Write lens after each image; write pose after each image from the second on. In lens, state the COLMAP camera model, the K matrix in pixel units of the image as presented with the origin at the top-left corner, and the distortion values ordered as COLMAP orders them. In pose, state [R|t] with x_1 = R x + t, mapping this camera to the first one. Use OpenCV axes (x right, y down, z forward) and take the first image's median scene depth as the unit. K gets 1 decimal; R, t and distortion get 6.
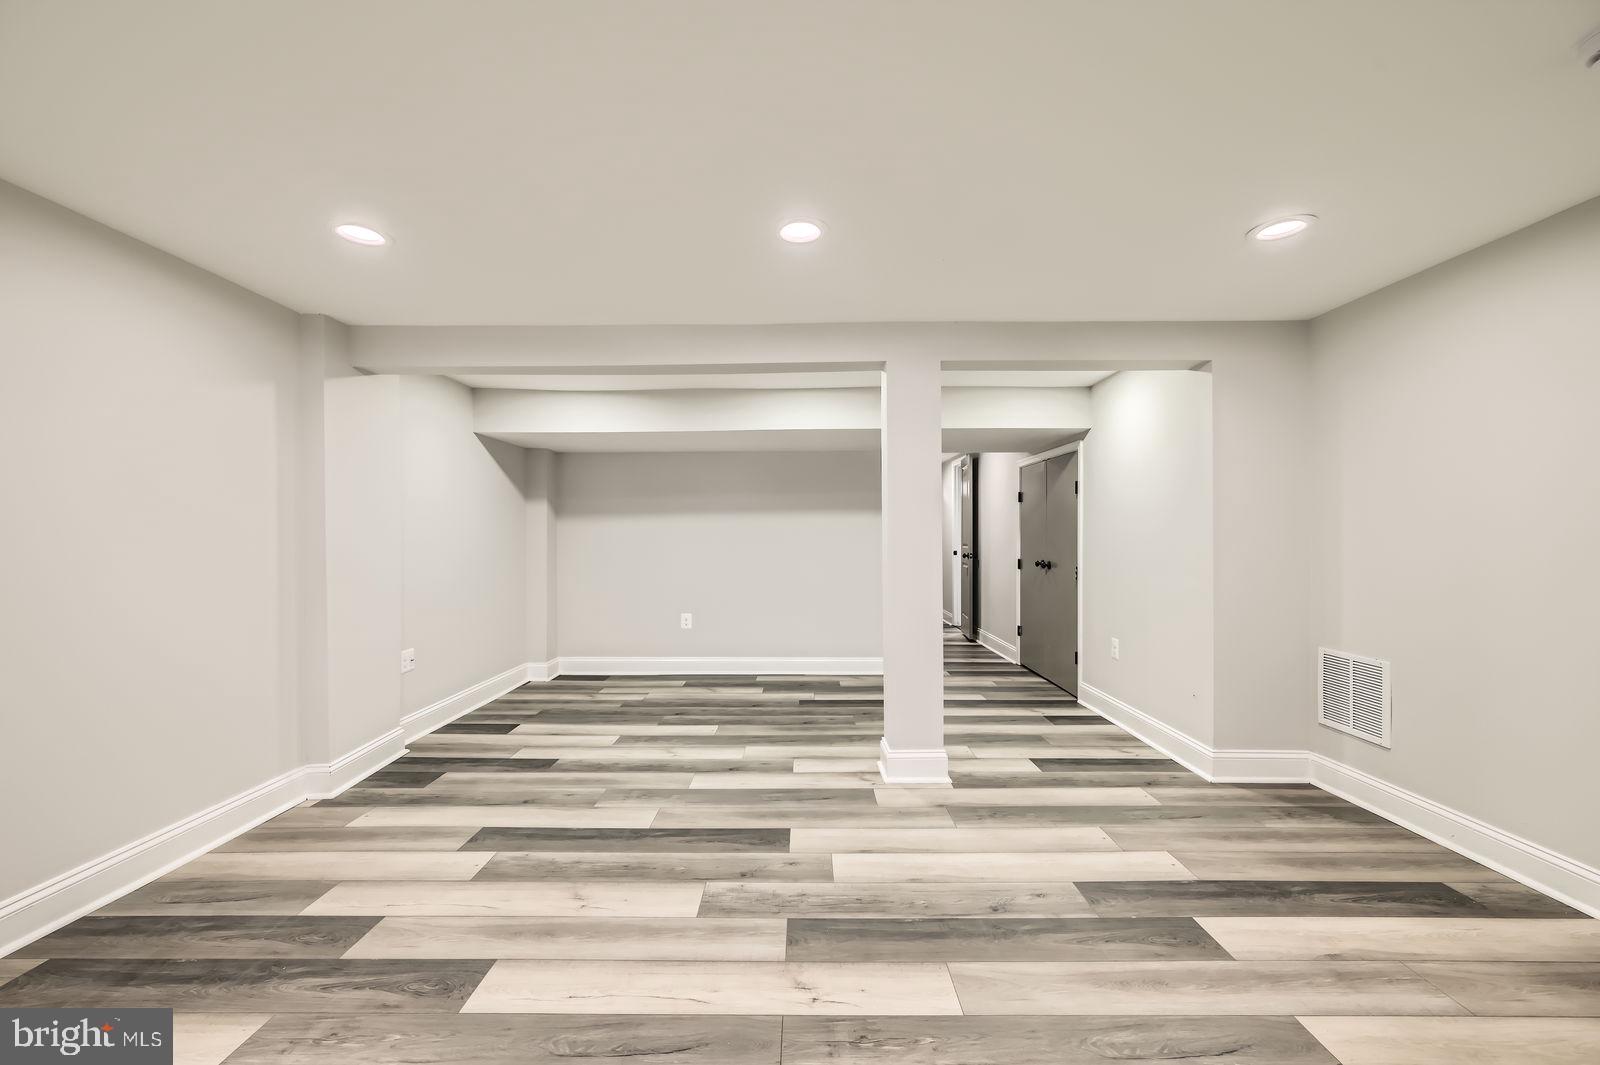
lens RADIAL K [[638.9, 0, 799.1], [0, 638.9, 534.4], [0, 0, 1]] dist [-0.000301, 0.000766]
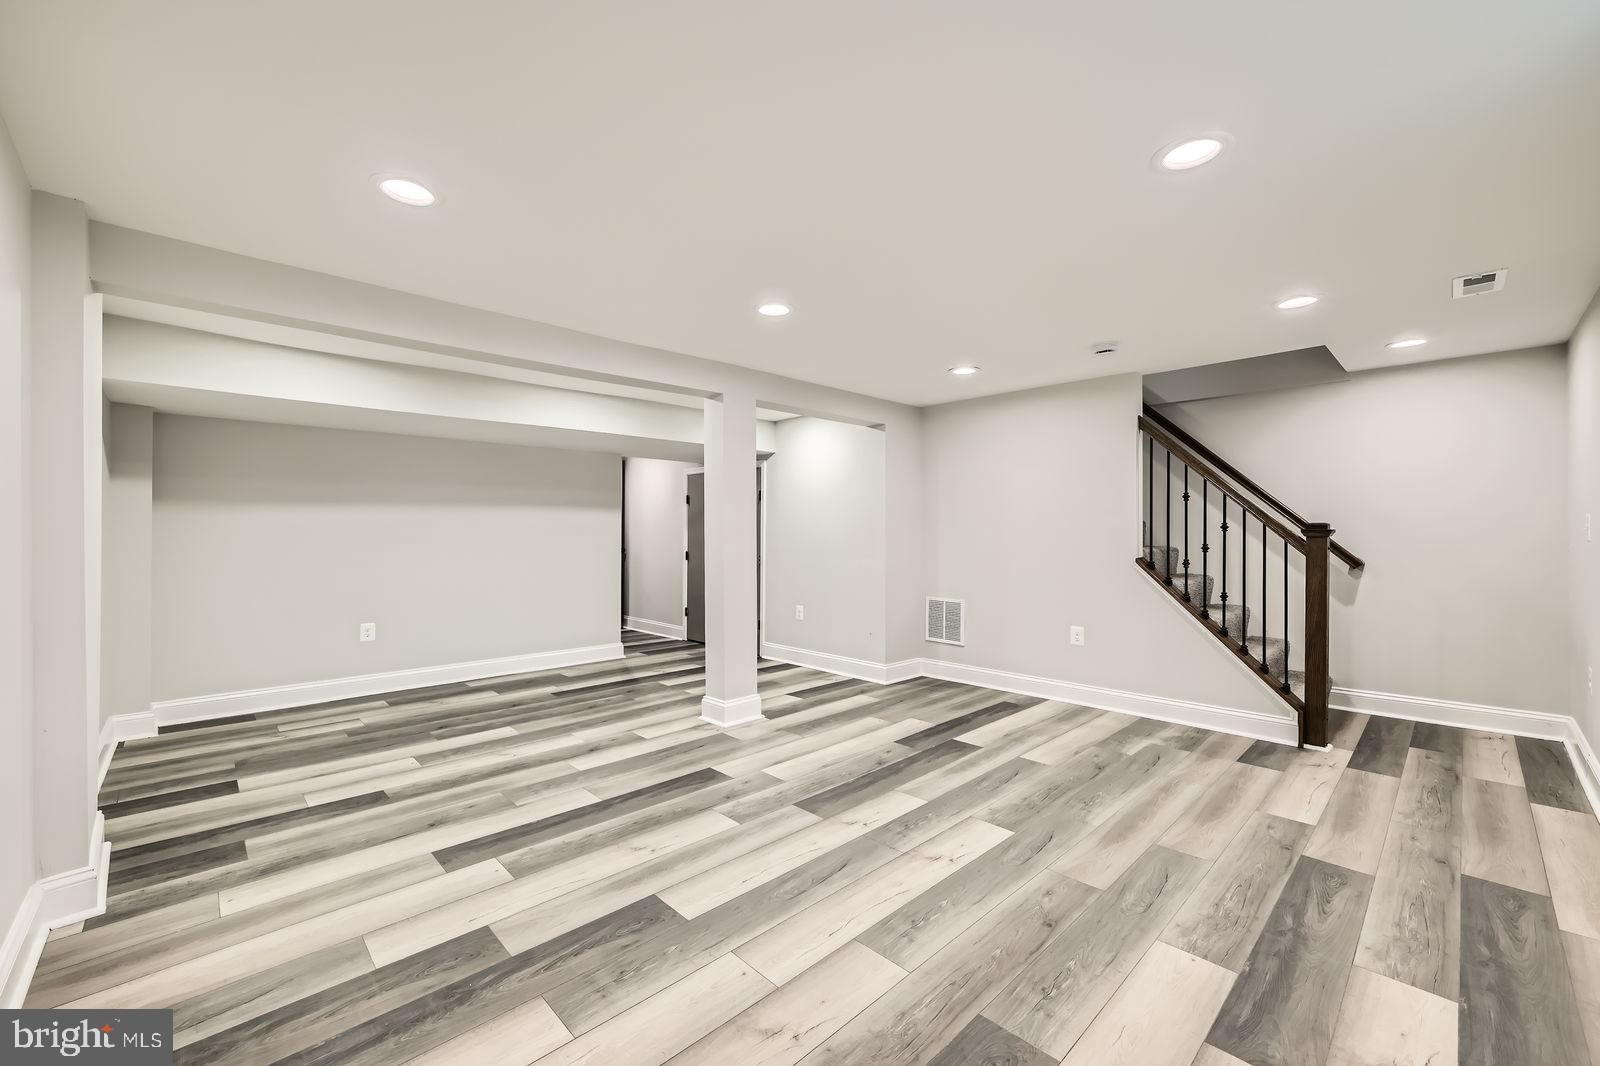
lens RADIAL K [[638.9, 0, 808.8], [0, 638.9, 534.1], [0, 0, 1]] dist [-0.000301, 0.000766]
pose [[0.712091, 0.001471, 0.702085, -0.714301], [-0.005202, 0.999981, 0.003181, 0.001114], [-0.702068, -0.005917, 0.712086, -0.017346]]
